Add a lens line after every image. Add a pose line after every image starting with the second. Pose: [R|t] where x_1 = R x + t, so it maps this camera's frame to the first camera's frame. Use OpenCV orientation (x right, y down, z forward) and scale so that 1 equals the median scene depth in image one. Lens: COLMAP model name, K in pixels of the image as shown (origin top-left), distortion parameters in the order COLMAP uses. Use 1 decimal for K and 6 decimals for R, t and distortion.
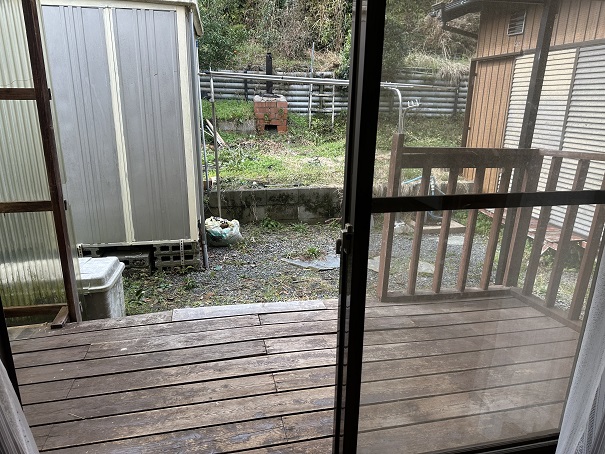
lens RADIAL K [[424.0, 0, 298.7], [0, 424.0, 225.1], [0, 0, 1]] dist [0.031833, -0.027036]
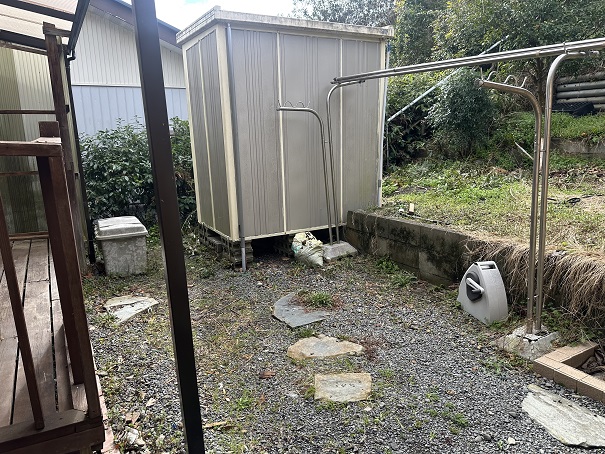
lens RADIAL K [[424.0, 0, 301.9], [0, 424.0, 227.5], [0, 0, 1]] dist [0.031833, -0.027036]
pose [[0.336491, 0.181151, -0.924099, 0.564583], [-0.245890, 0.964180, 0.099472, -0.102933], [0.909017, 0.193755, 0.368981, 0.565542]]
